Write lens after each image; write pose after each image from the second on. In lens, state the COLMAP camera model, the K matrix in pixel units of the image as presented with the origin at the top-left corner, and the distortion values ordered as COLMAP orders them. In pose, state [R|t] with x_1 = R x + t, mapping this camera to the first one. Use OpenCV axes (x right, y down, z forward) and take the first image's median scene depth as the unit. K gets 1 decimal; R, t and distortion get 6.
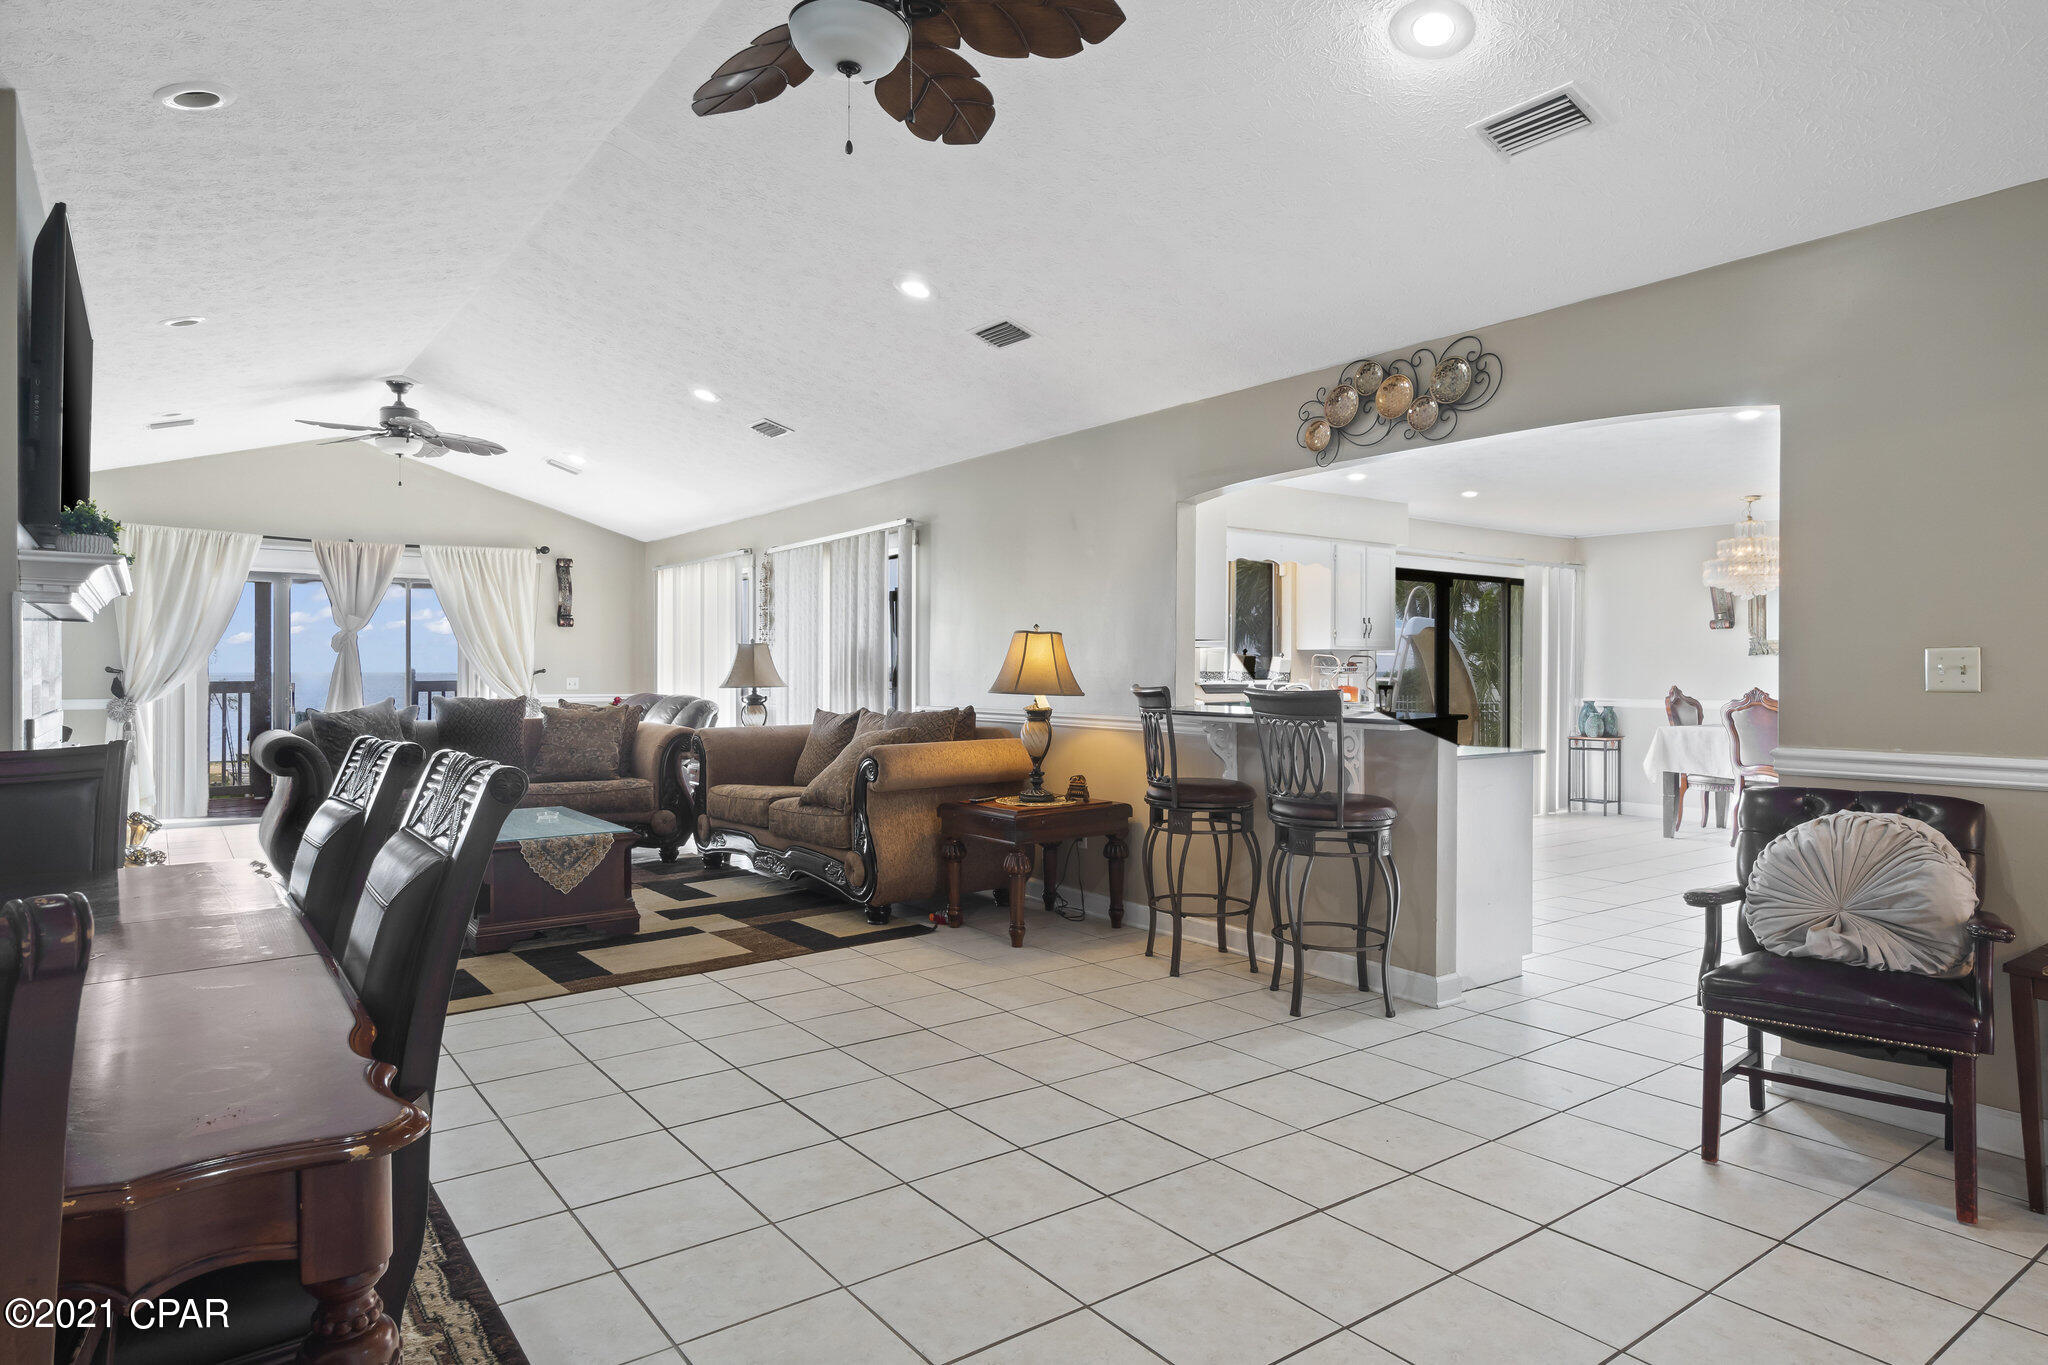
lens RADIAL K [[1183.6, 0, 1022.0], [0, 1183.6, 671.0], [0, 0, 1]] dist [-0.001334, -0.000497]
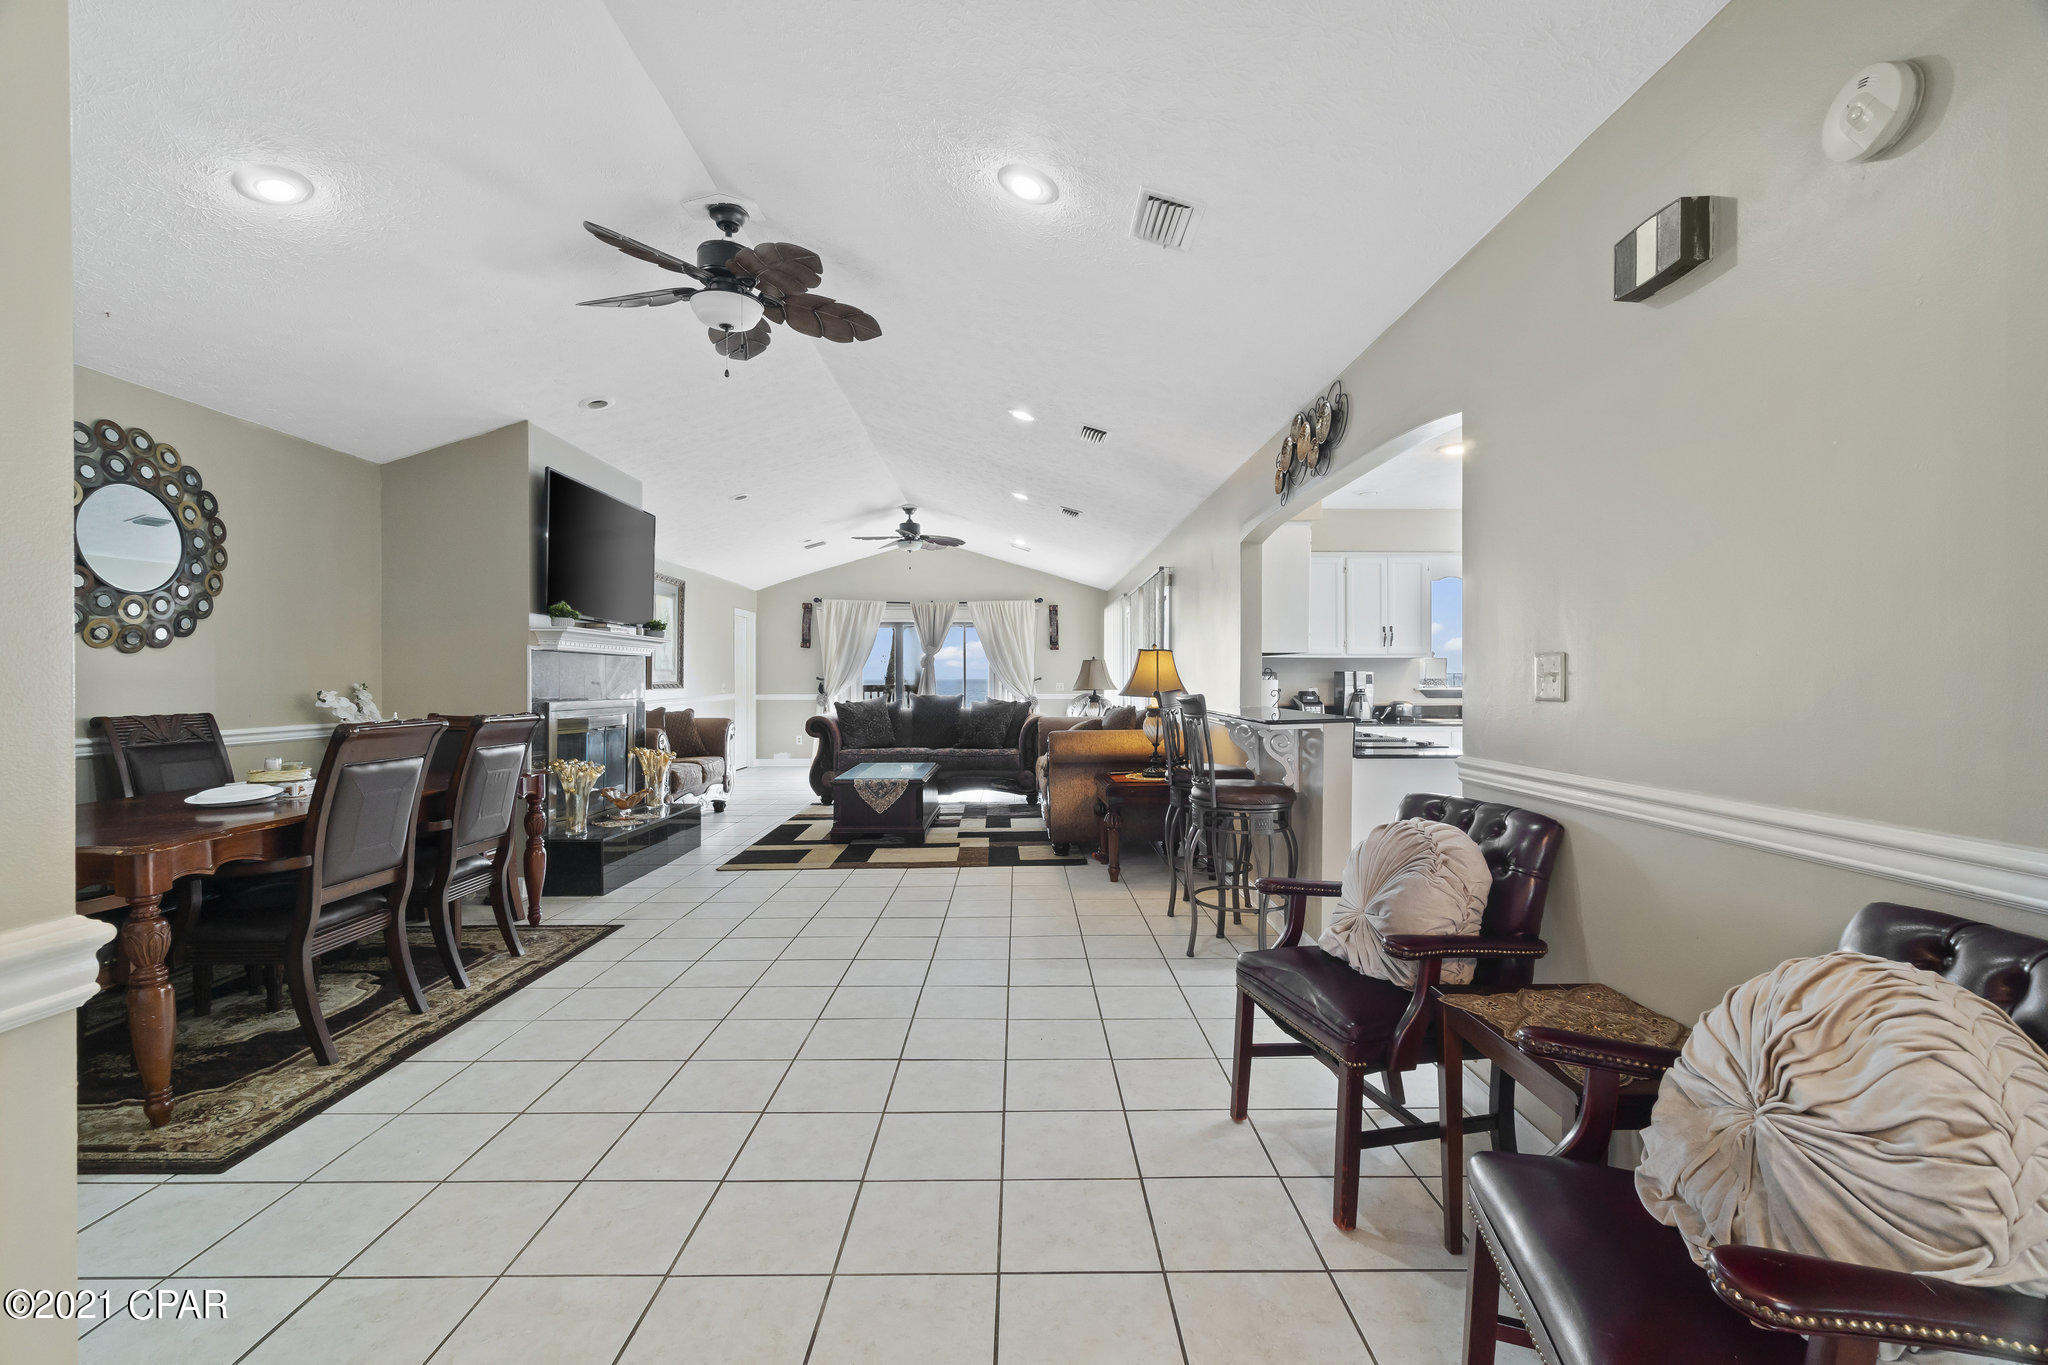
lens RADIAL K [[880.5, 0, 1024.0], [0, 880.5, 682.5], [0, 0, 1]] dist [0.001769, 0.000320]
pose [[0.809489, 0.001018, -0.587135, 0.332575], [0.002145, 0.999987, 0.004691, -0.000730], [0.587132, -0.005056, 0.809476, 0.077252]]
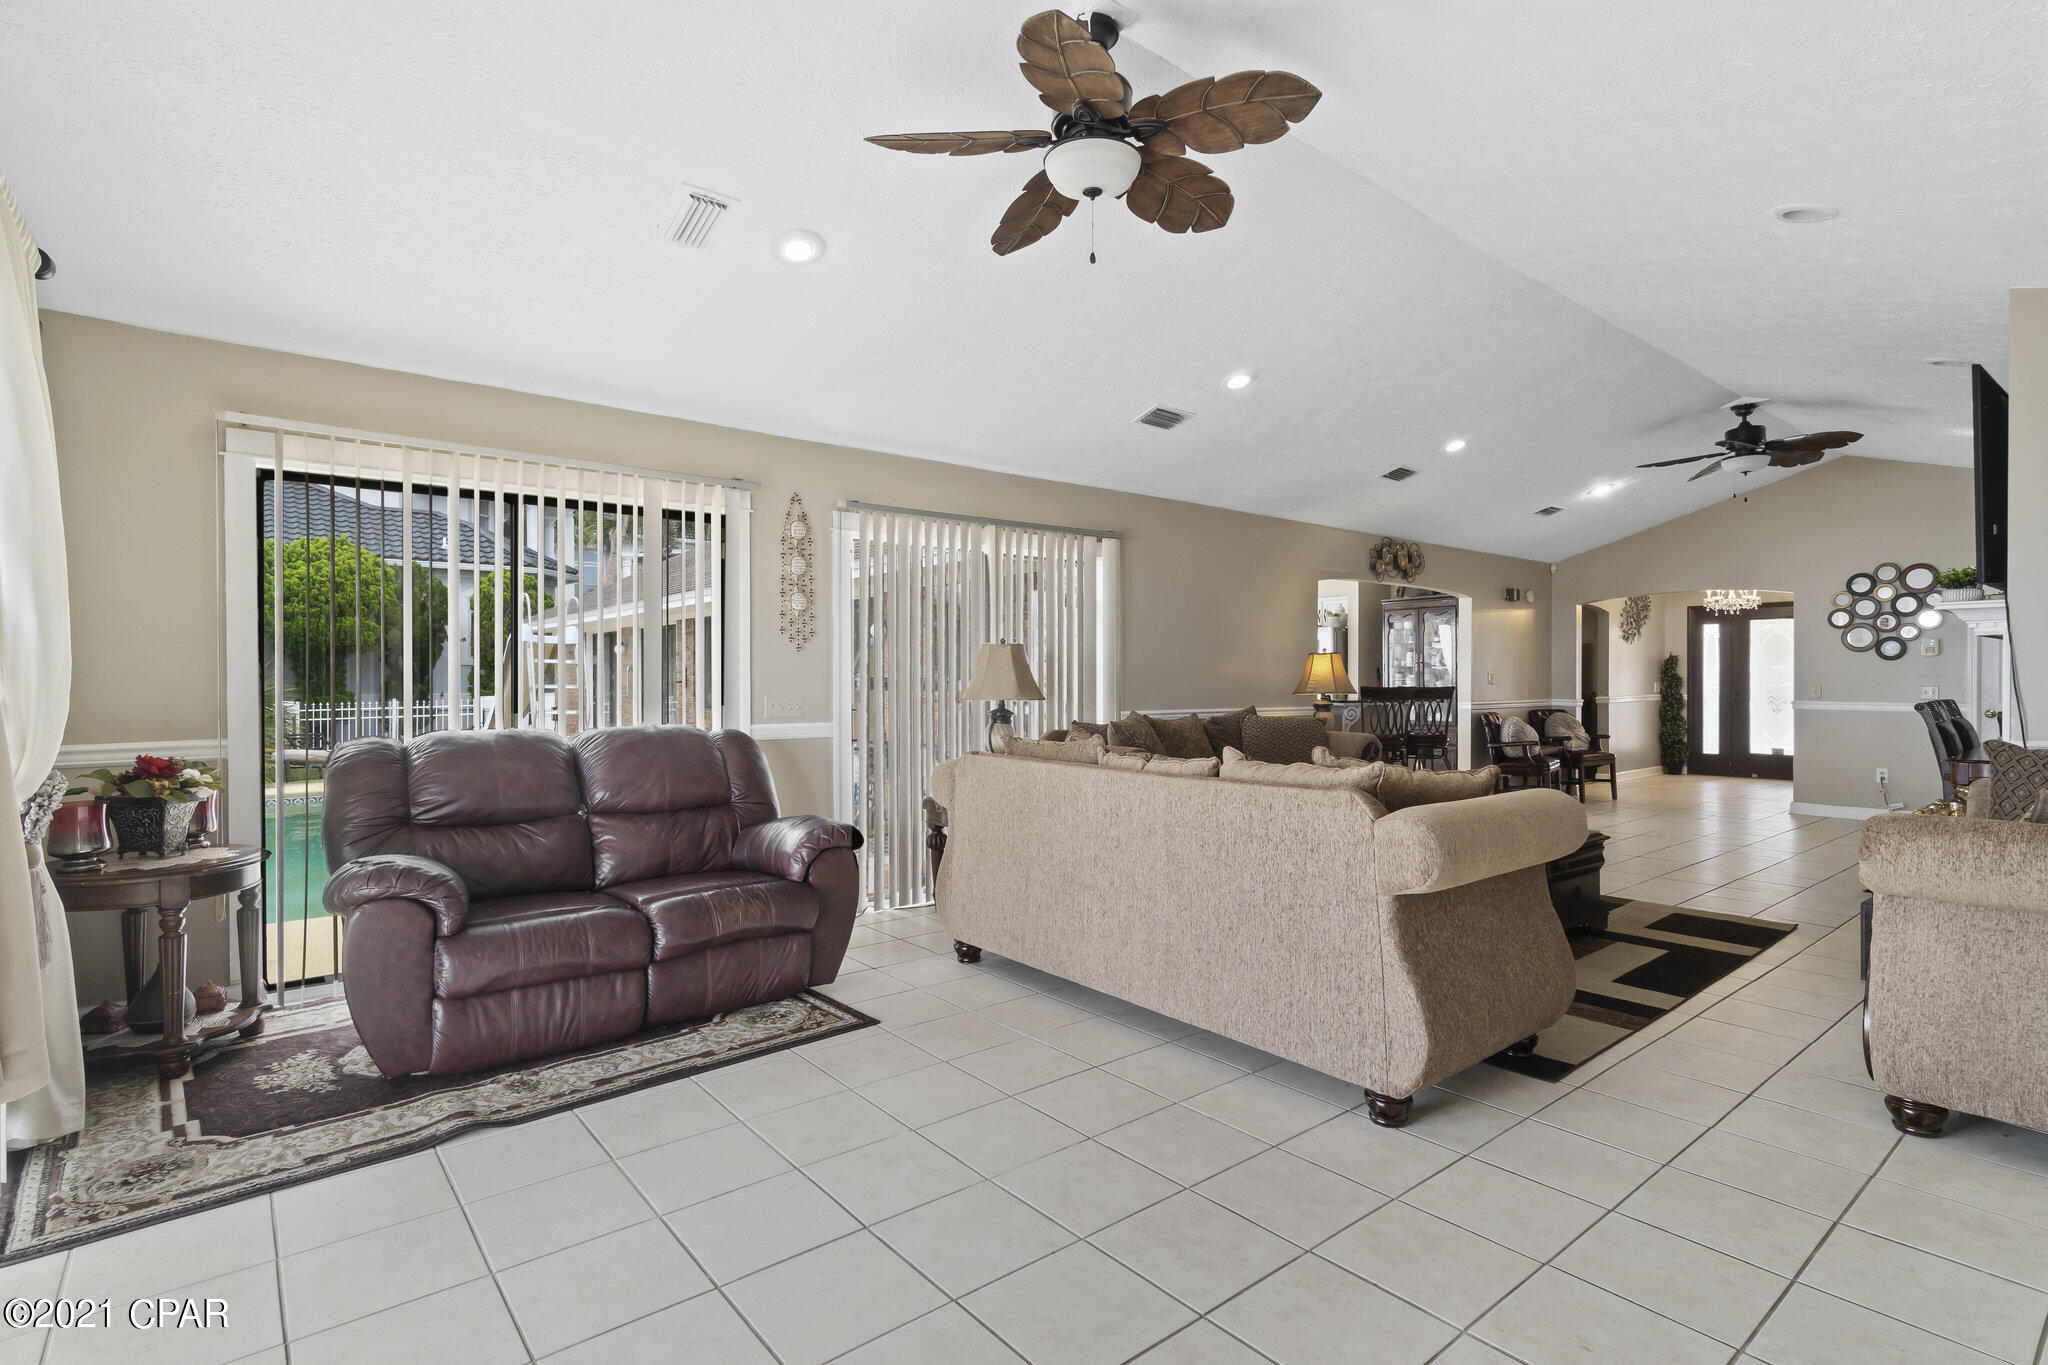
lens RADIAL K [[986.7, 0, 1024.0], [0, 986.7, 682.5], [0, 0, 1]] dist [-0.002042, 0.000010]
pose [[-0.053258, -0.006778, 0.998558, -0.867601], [-0.000948, 0.999977, 0.006737, -0.002327], [-0.998580, -0.000588, -0.053263, 1.016931]]
